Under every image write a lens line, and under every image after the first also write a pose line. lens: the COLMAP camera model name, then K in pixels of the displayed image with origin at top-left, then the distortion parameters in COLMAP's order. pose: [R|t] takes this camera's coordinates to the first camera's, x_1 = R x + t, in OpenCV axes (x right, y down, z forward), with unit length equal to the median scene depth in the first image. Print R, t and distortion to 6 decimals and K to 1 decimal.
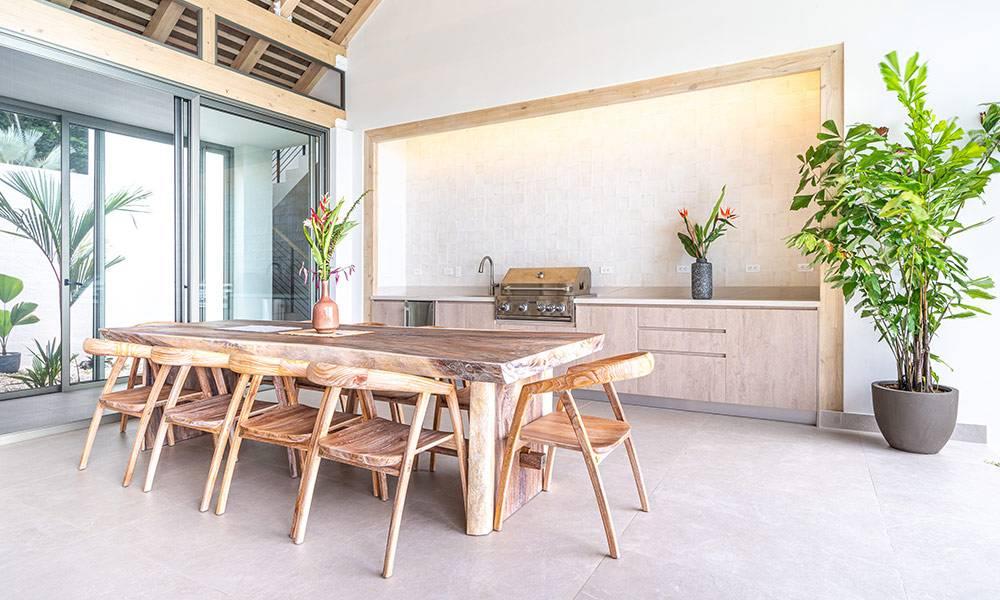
lens RADIAL K [[527.0, 0, 498.1], [0, 527.0, 279.6], [0, 0, 1]] dist [0.000147, 0.000572]
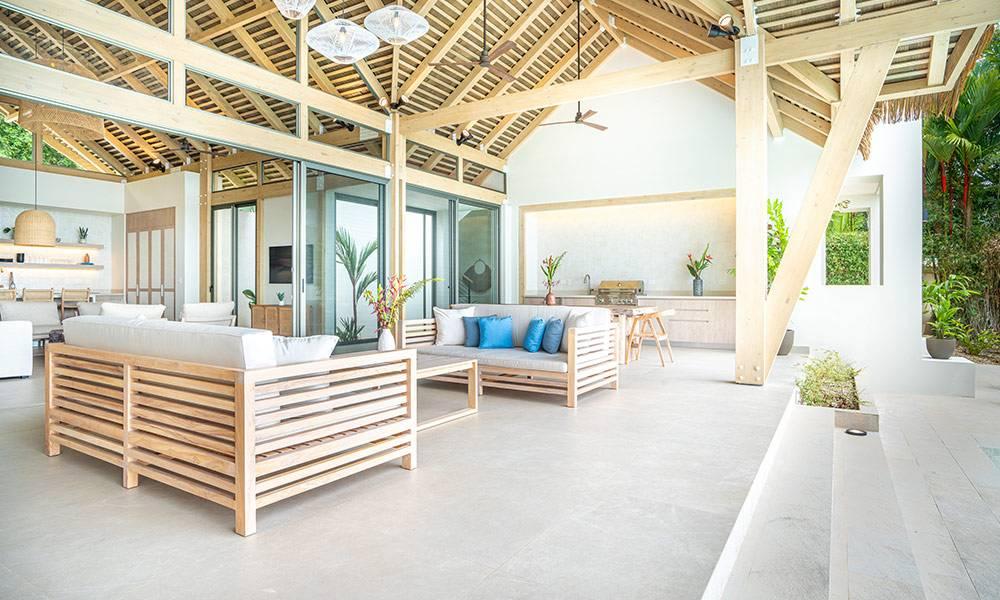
lens RADIAL K [[555.2, 0, 495.2], [0, 555.2, 281.2], [0, 0, 1]] dist [0.000196, 0.000684]
pose [[0.999717, 0.006353, -0.022940, -0.352220], [-0.006643, 0.999899, -0.012581, 0.009080], [0.022858, 0.012730, 0.999658, -1.165134]]
